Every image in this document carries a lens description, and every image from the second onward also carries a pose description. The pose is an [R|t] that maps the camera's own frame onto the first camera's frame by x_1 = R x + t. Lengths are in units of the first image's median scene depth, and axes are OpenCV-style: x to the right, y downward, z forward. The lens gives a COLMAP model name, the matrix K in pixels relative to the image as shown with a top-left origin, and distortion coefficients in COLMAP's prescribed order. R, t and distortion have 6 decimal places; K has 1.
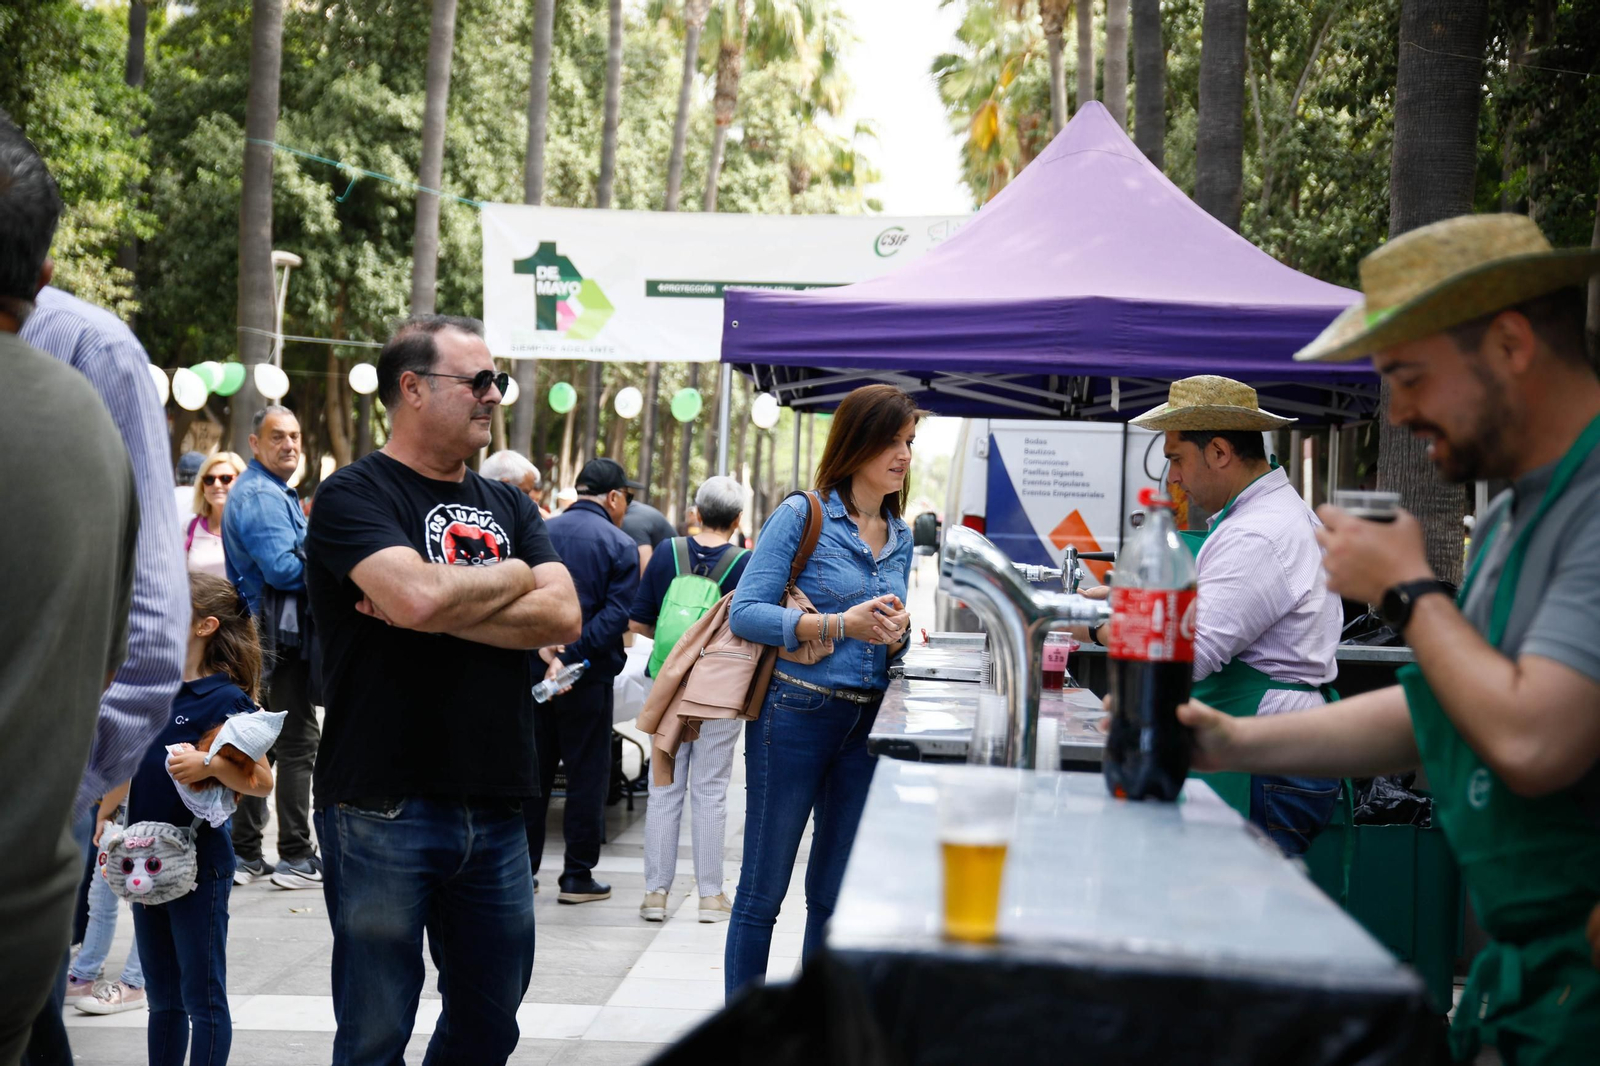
lens RADIAL K [[2495.7, 0, 798.9], [0, 2495.7, 533.2], [0, 0, 1]] dist [-0.065034, 0.000000]
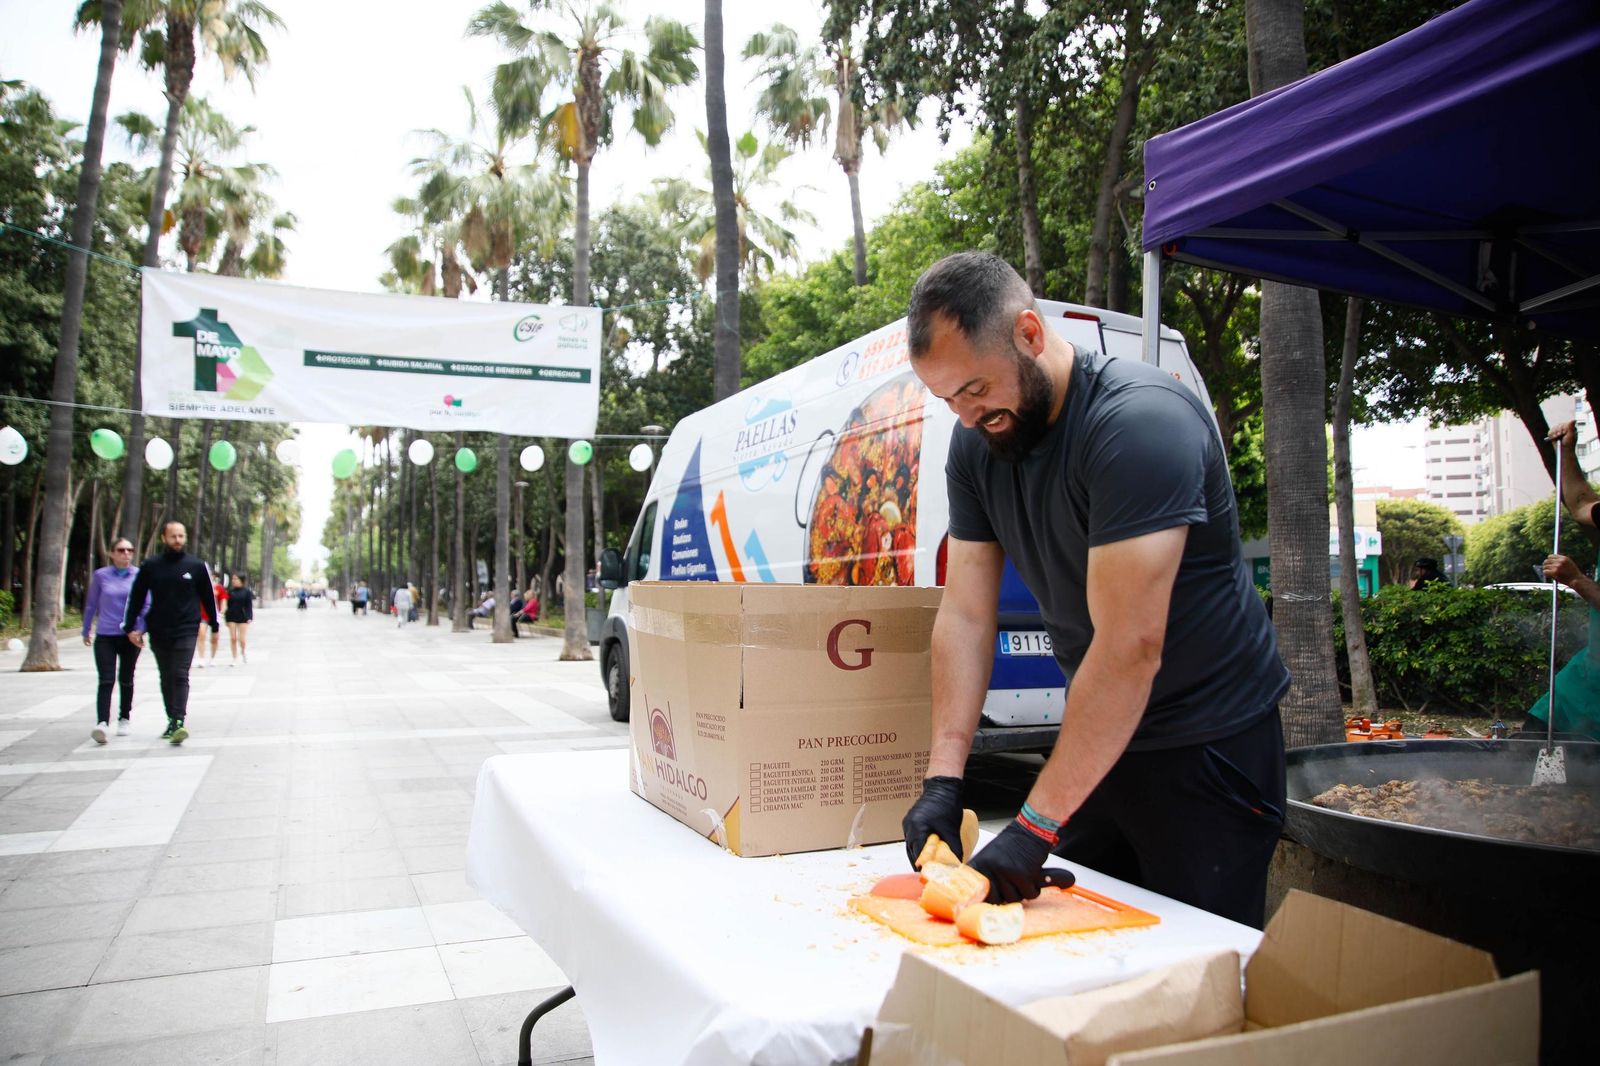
lens RADIAL K [[1021.7, 0, 736.9], [0, 1021.7, 522.0], [0, 0, 1]] dist [-0.078261, 0.005071]
pose [[0.893331, -0.002660, 0.449391, -0.090297], [0.034549, 0.997429, -0.062776, 0.008136], [-0.448069, 0.071606, 0.891127, 0.526211]]
